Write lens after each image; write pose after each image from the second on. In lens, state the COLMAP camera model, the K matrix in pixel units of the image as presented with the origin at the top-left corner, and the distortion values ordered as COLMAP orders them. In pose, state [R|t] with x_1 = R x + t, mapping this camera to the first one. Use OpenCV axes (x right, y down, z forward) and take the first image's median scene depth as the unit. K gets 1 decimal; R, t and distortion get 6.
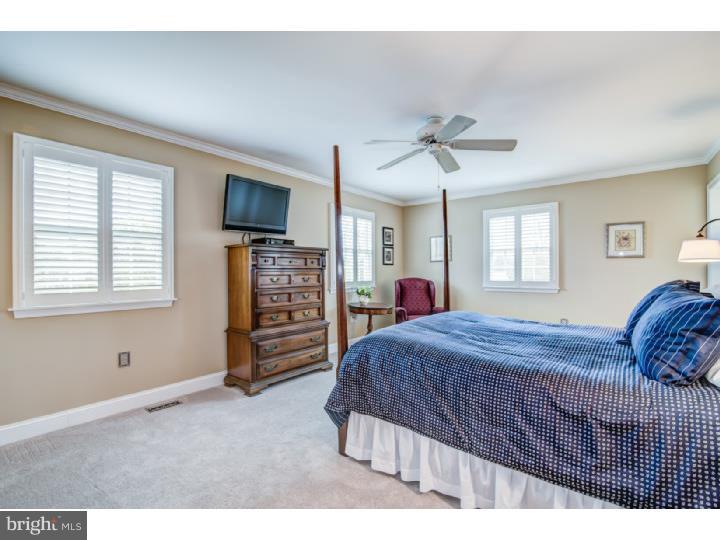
lens RADIAL K [[326.6, 0, 360.0], [0, 326.6, 270.0], [0, 0, 1]] dist [0.001223, -0.000150]
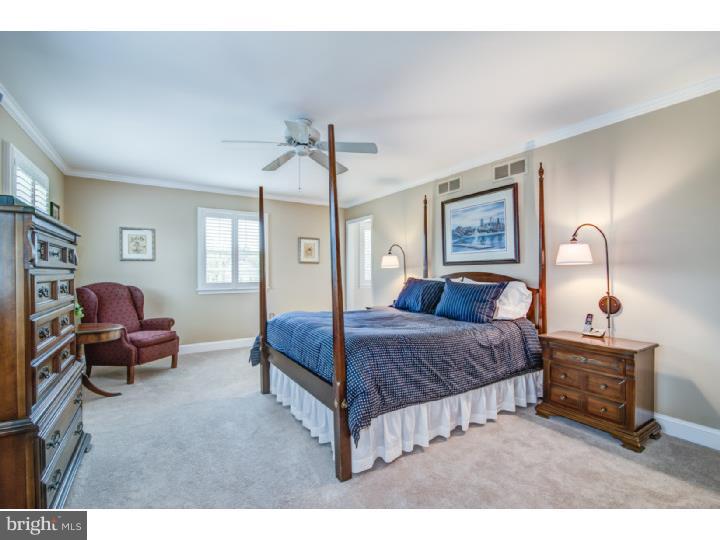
lens RADIAL K [[326.6, 0, 360.0], [0, 326.6, 270.0], [0, 0, 1]] dist [0.001223, -0.000150]
pose [[0.313772, 0.006137, 0.949479, -0.462028], [0.000986, 0.999976, -0.006789, 0.002416], [-0.949498, 0.003066, 0.313758, 0.360747]]
